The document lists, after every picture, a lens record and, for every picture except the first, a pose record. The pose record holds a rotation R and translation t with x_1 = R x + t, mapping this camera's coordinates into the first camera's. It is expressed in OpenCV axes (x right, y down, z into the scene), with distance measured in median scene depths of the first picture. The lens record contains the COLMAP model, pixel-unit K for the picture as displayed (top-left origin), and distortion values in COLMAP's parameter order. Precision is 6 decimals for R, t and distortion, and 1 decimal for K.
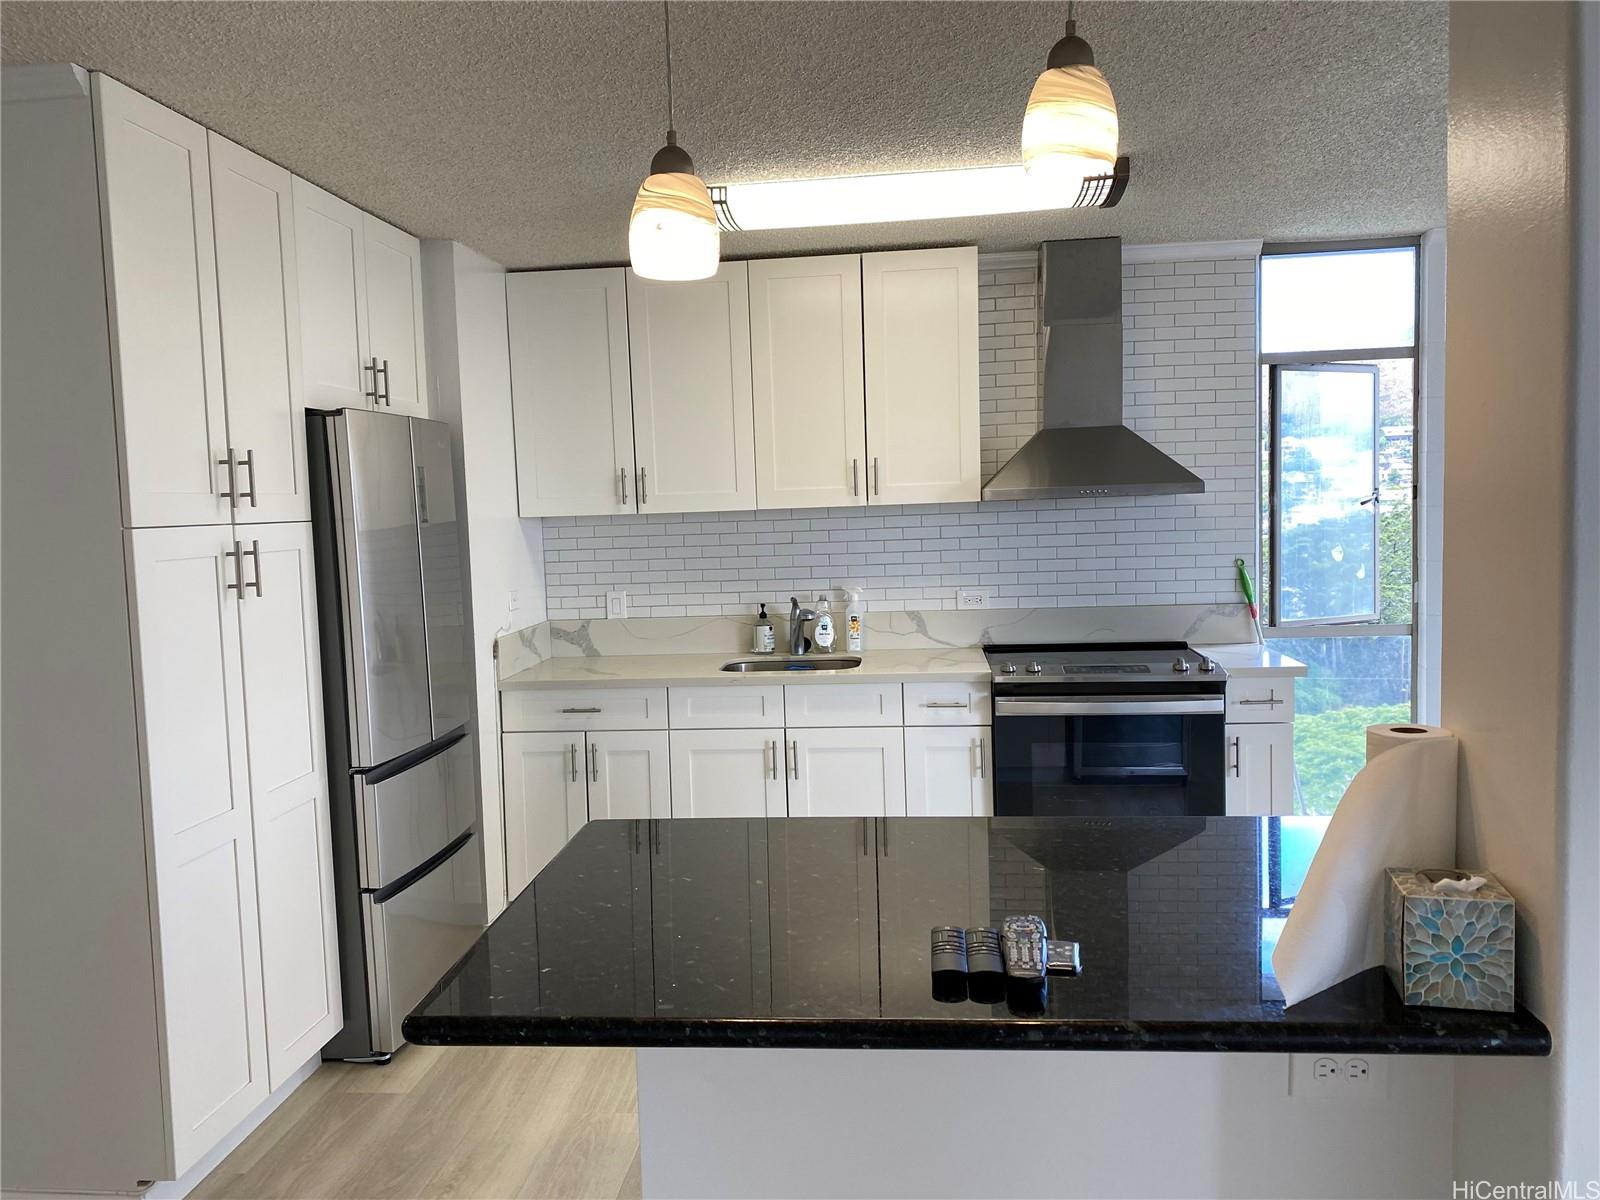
lens RADIAL K [[1214.4, 0, 798.4], [0, 1214.4, 593.9], [0, 0, 1]] dist [0.034649, -0.037027]
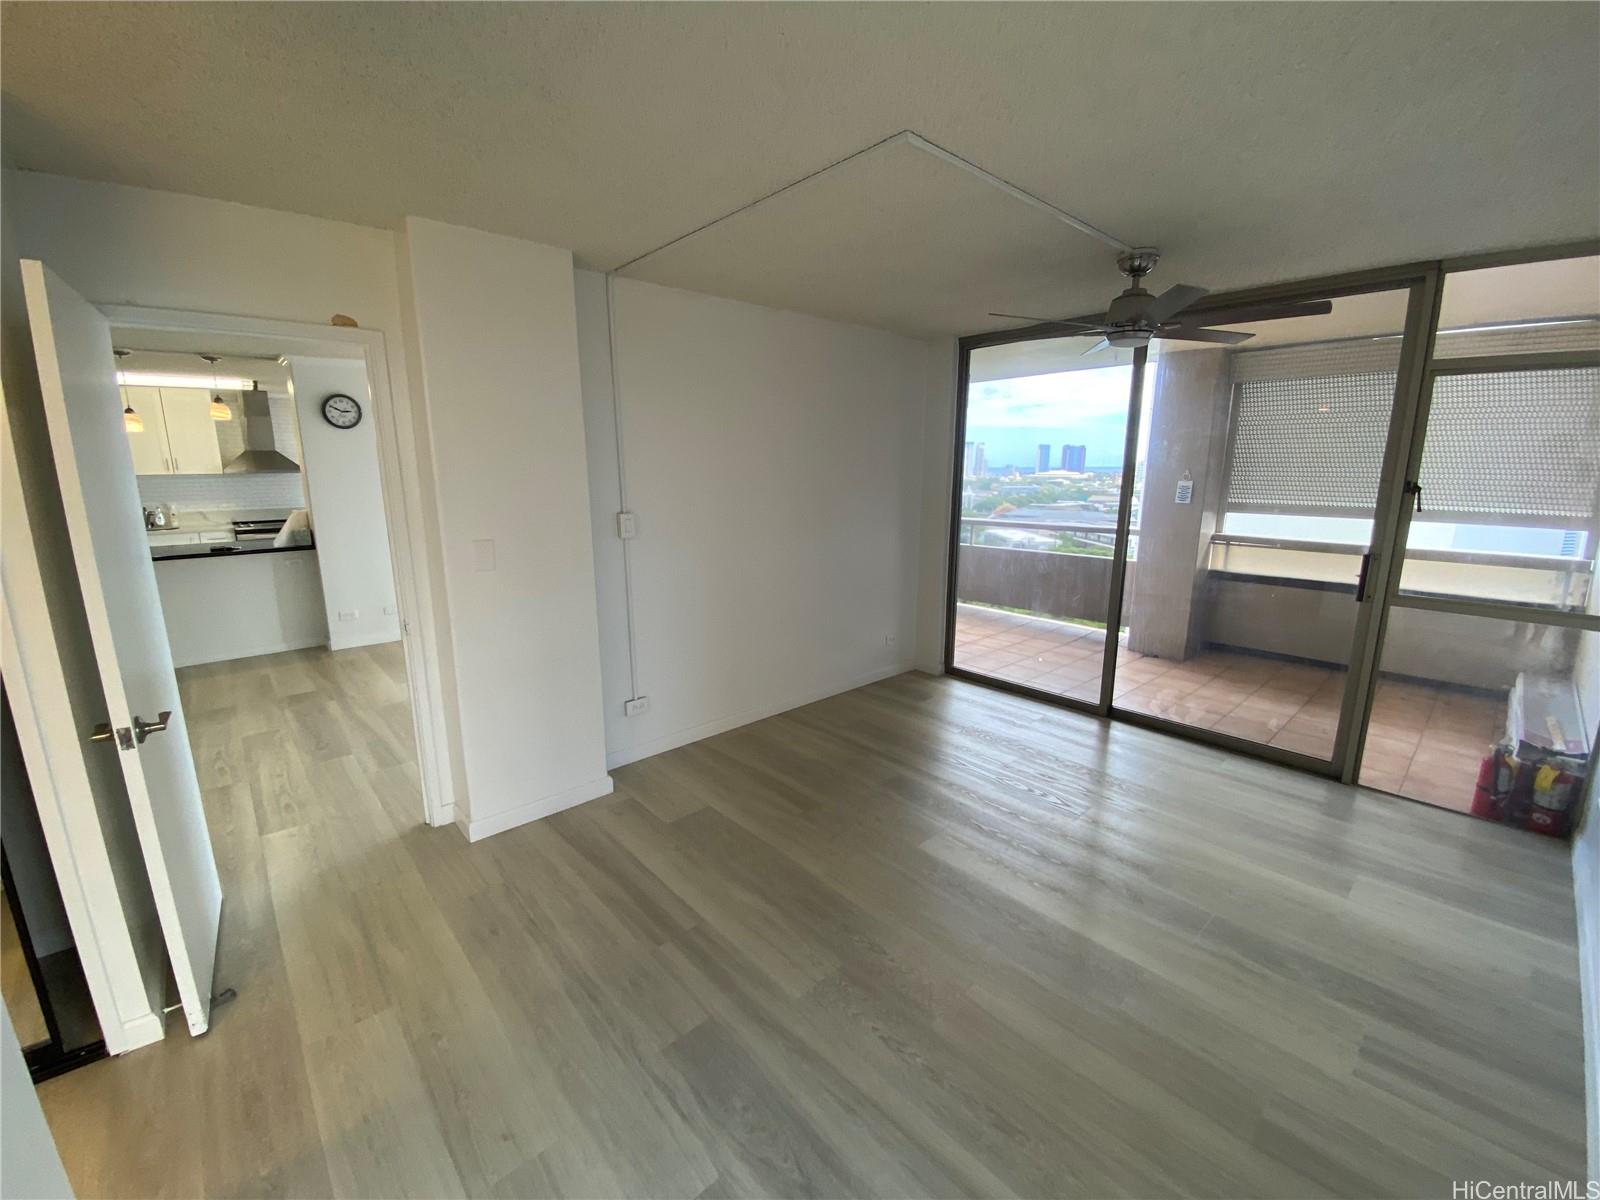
lens RADIAL K [[655.2, 0, 781.8], [0, 655.2, 611.7], [0, 0, 1]] dist [-0.001199, -0.000929]
pose [[0.686883, -0.127182, 0.715553, -0.110063], [0.040009, 0.989693, 0.137503, 0.100306], [-0.725666, -0.065820, 0.684892, -1.209590]]
